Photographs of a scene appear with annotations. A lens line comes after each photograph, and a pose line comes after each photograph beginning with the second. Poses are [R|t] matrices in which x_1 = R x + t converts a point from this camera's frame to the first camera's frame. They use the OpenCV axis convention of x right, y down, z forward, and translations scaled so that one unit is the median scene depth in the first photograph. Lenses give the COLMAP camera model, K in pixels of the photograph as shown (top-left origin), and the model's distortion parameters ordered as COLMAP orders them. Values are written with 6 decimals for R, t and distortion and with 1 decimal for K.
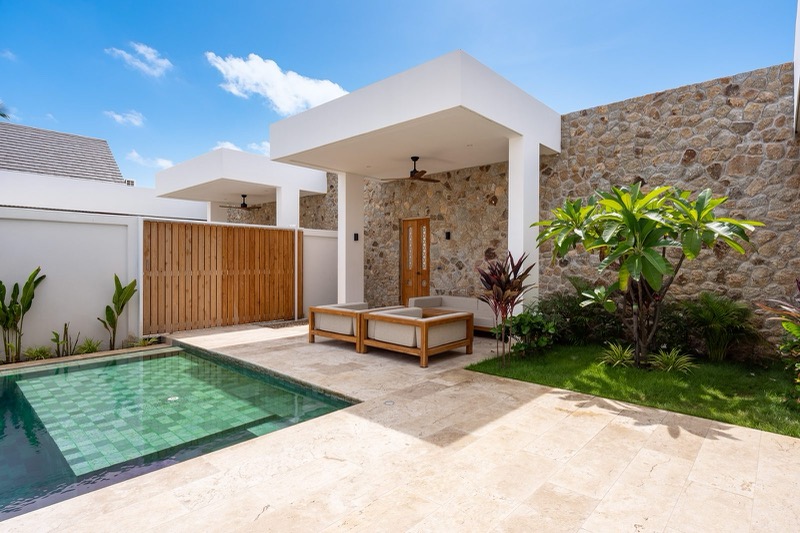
lens RADIAL K [[424.6, 0, 400.0], [0, 424.6, 266.5], [0, 0, 1]] dist [0.000437, 0.000283]
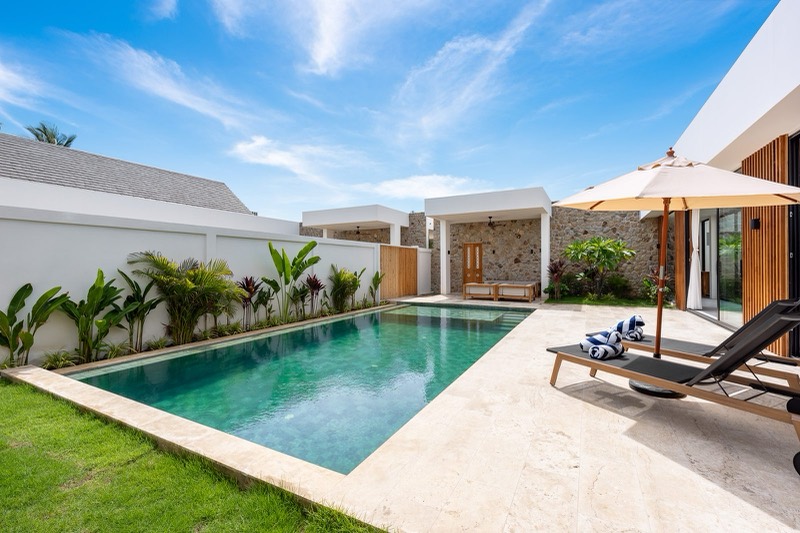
lens RADIAL K [[347.3, 0, 400.0], [0, 347.3, 266.5], [0, 0, 1]] dist [0.001848, 0.000153]
pose [[0.970175, -0.007362, 0.242294, -0.961163], [0.009801, 0.999913, -0.008862, 0.012673], [-0.242208, 0.010972, 0.970162, -0.701648]]
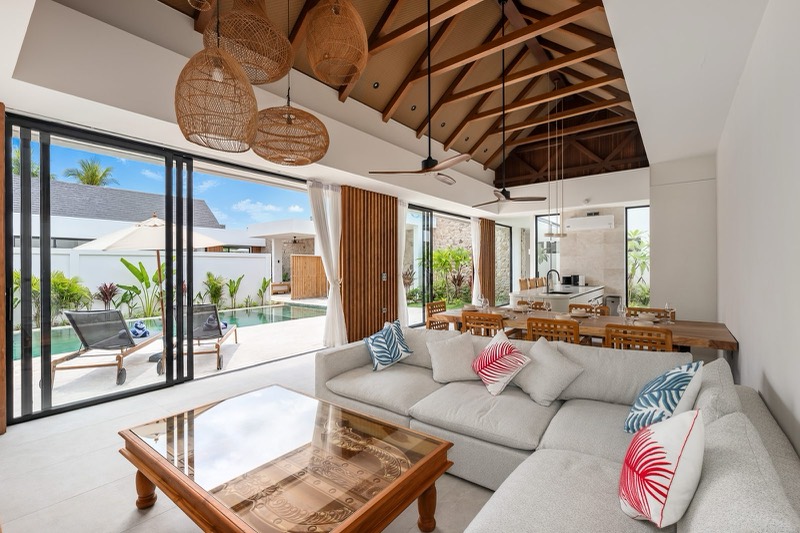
lens RADIAL K [[347.3, 0, 400.0], [0, 347.3, 266.5], [0, 0, 1]] dist [0.001848, 0.000153]
pose [[0.996857, -0.005701, 0.079020, -0.011105], [0.006315, 0.999952, -0.007529, -0.022561], [-0.078974, 0.008004, 0.996845, -1.156145]]
